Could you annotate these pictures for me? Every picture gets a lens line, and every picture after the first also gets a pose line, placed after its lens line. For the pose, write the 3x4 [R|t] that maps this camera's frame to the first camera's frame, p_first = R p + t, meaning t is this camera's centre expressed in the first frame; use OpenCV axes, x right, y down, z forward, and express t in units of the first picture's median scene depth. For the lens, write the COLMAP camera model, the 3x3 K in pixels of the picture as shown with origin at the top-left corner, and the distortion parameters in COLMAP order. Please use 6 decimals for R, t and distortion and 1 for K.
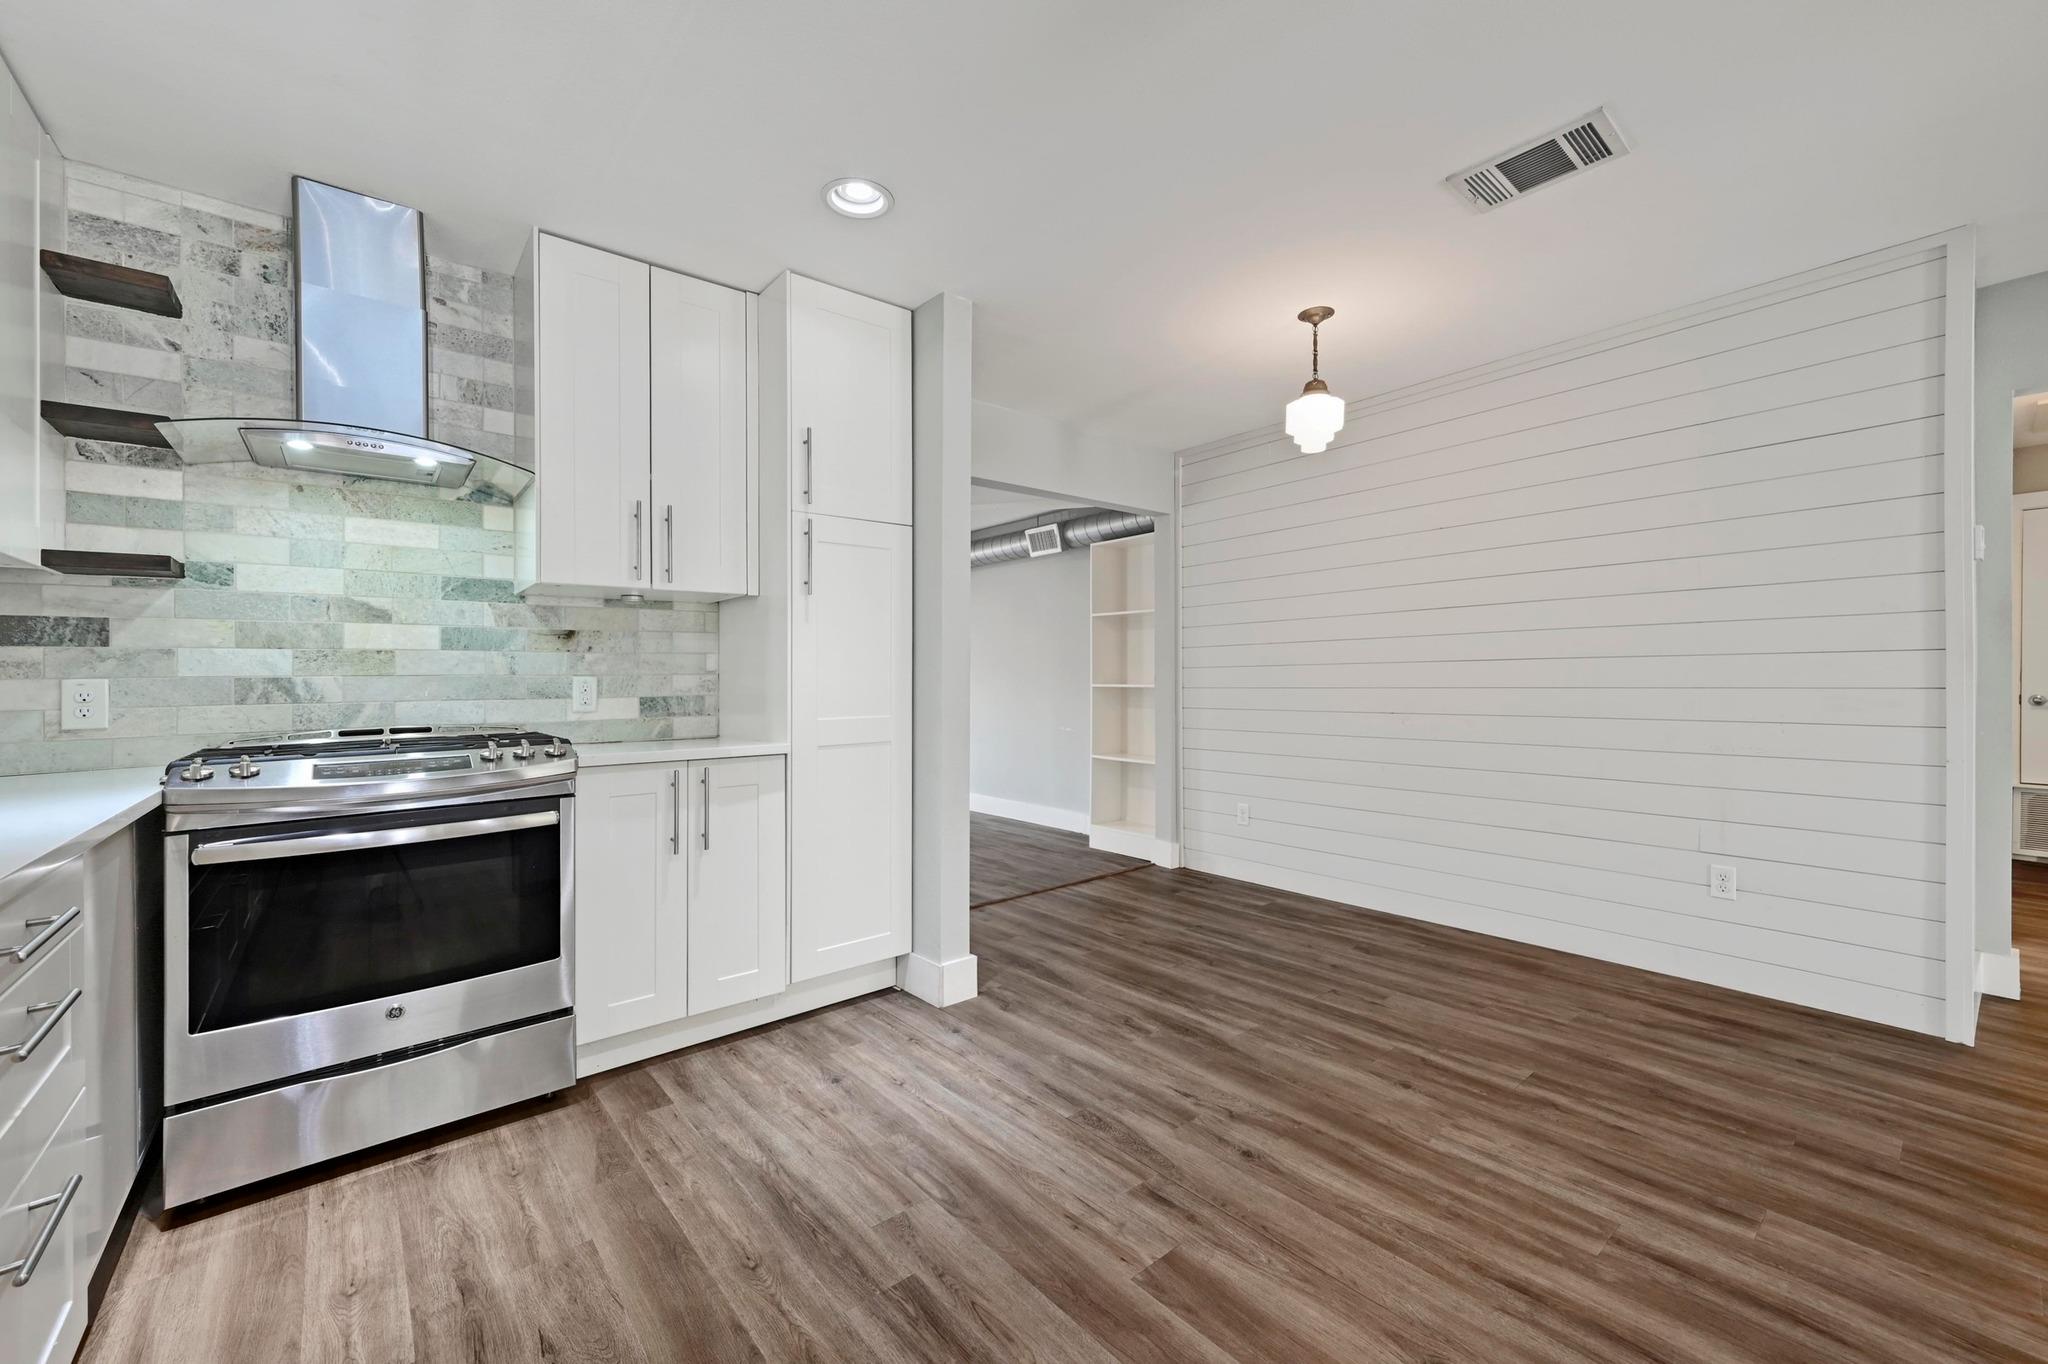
lens RADIAL K [[783.7, 0, 1052.6], [0, 783.7, 655.9], [0, 0, 1]] dist [0.017548, -0.000010]
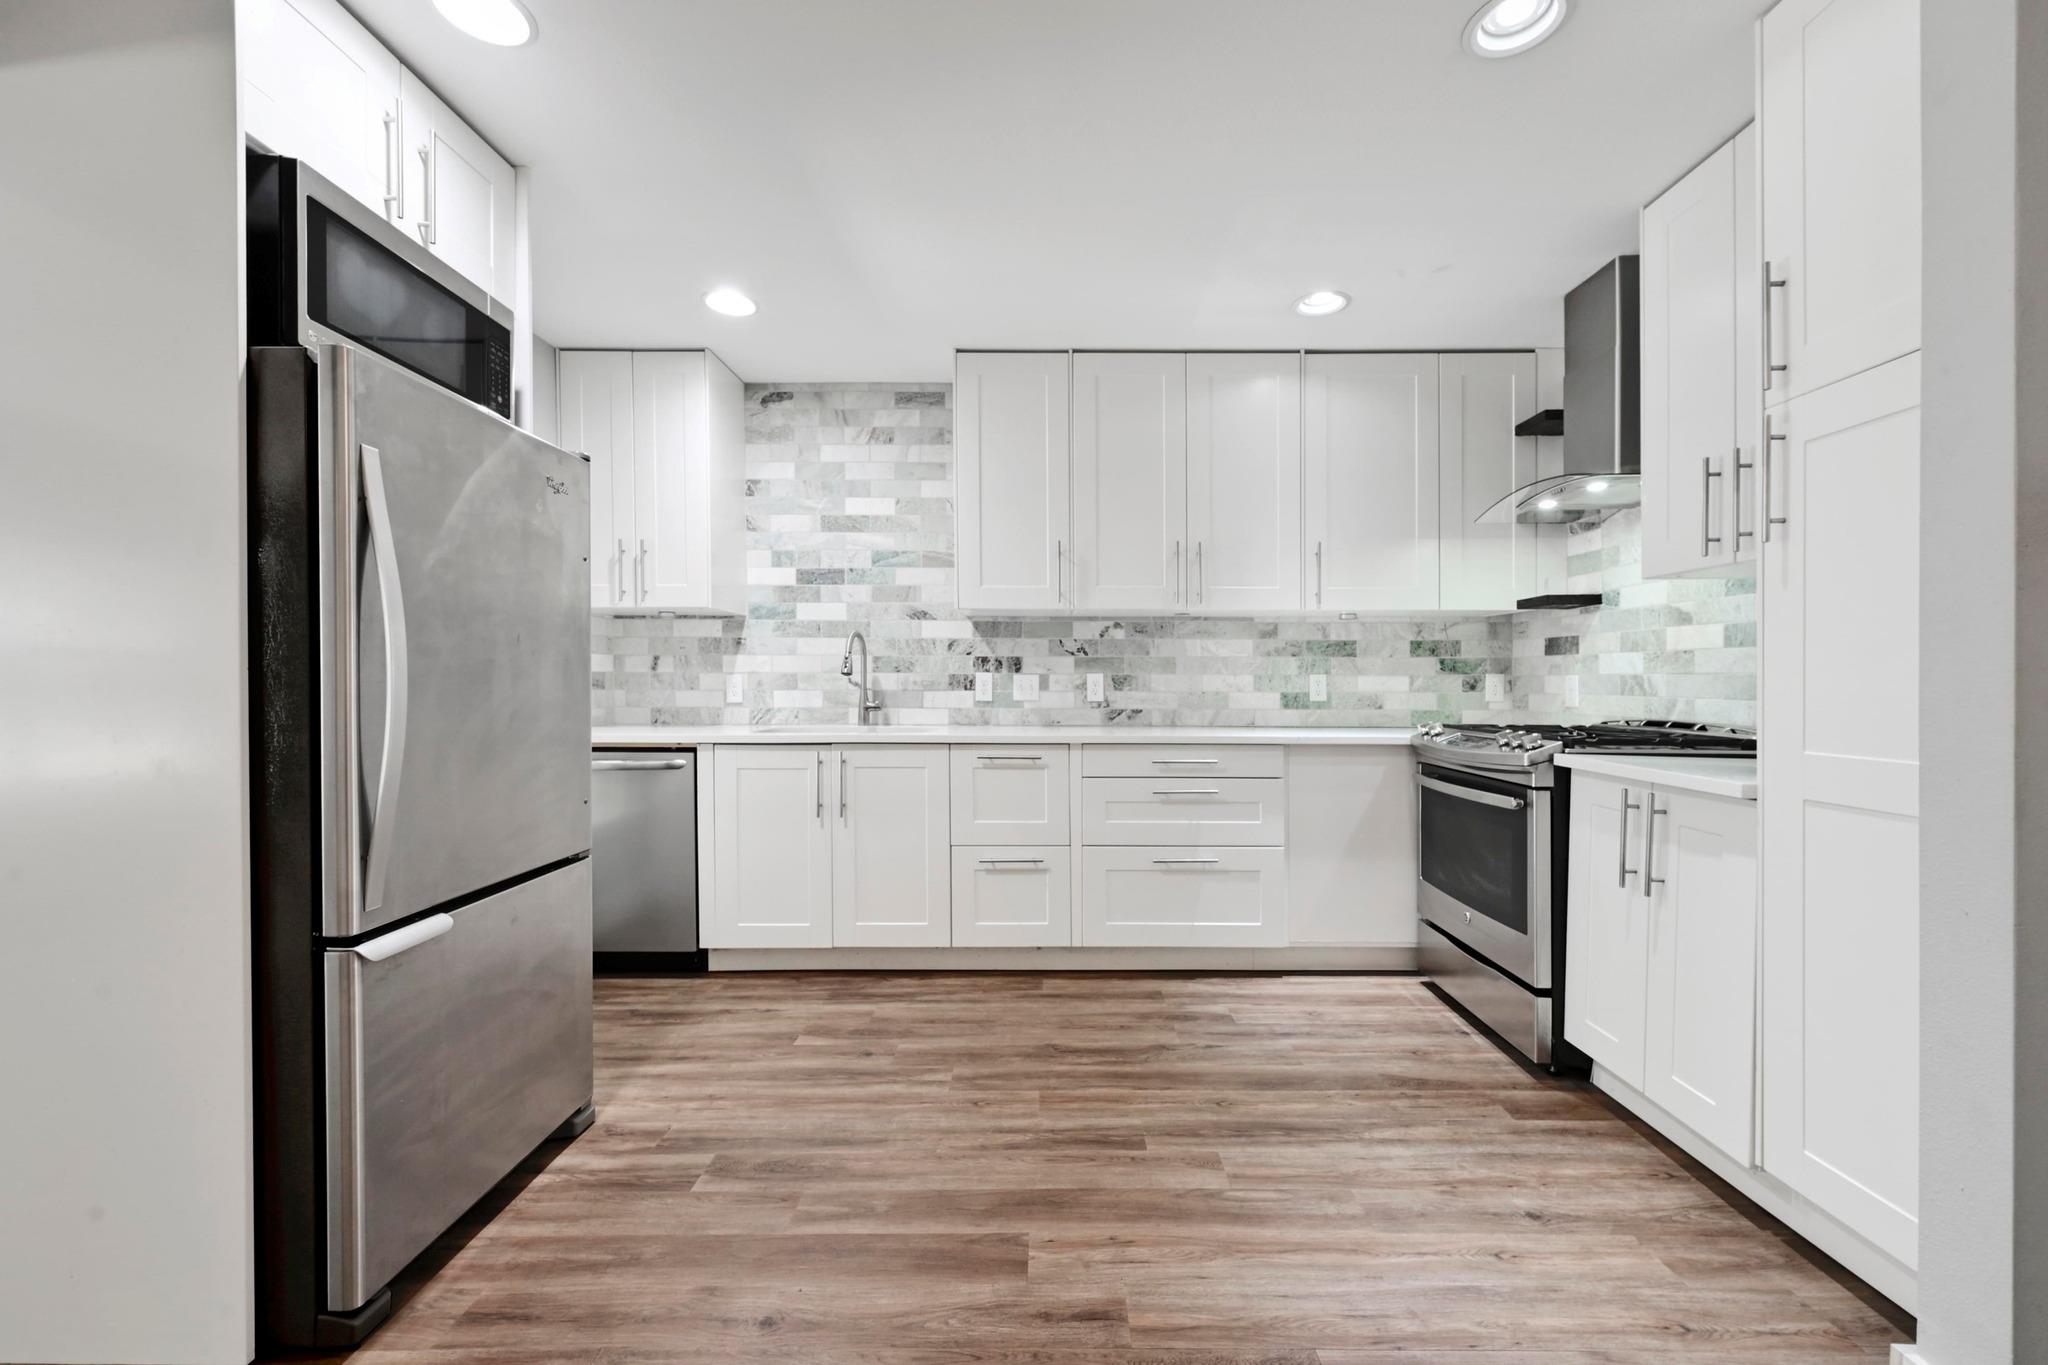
lens RADIAL K [[869.2, 0, 1062.3], [0, 869.2, 685.5], [0, 0, 1]] dist [0.032470, -0.000064]
pose [[-0.630487, 0.010559, -0.776128, 0.696961], [0.016438, 0.999865, 0.000249, 0.030205], [0.776026, -0.012601, -0.630576, 1.266999]]
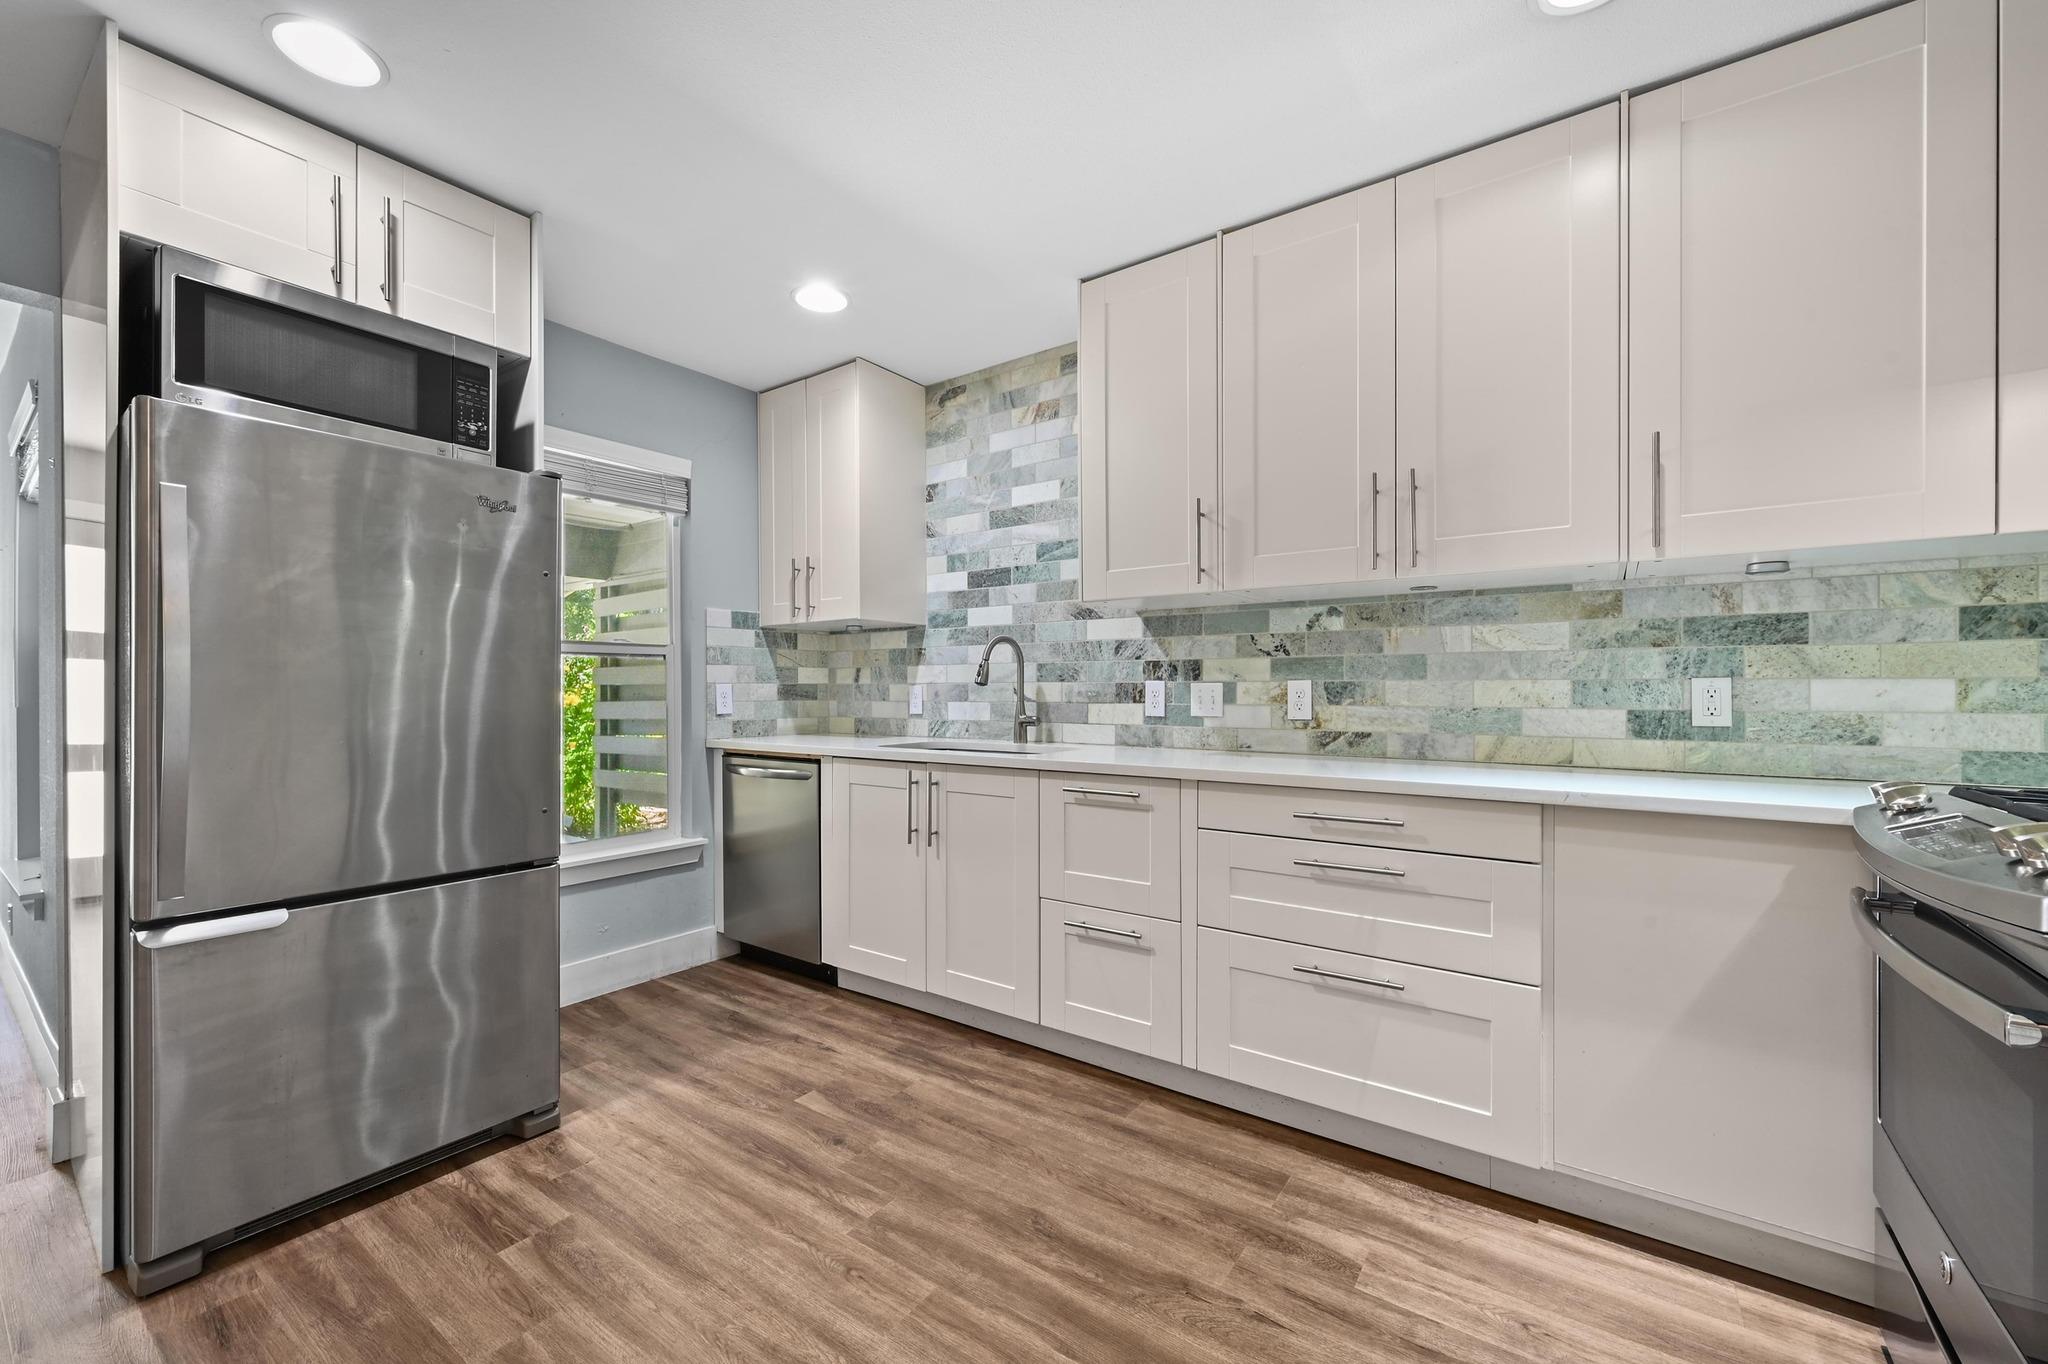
lens RADIAL K [[808.9, 0, 1025.5], [0, 808.9, 693.8], [0, 0, 1]] dist [-0.002631, -0.000119]
pose [[-0.969914, 0.005245, -0.243393, -0.052584], [0.009593, 0.999815, -0.016685, 0.042482], [0.243260, -0.018518, -0.969784, 1.245074]]
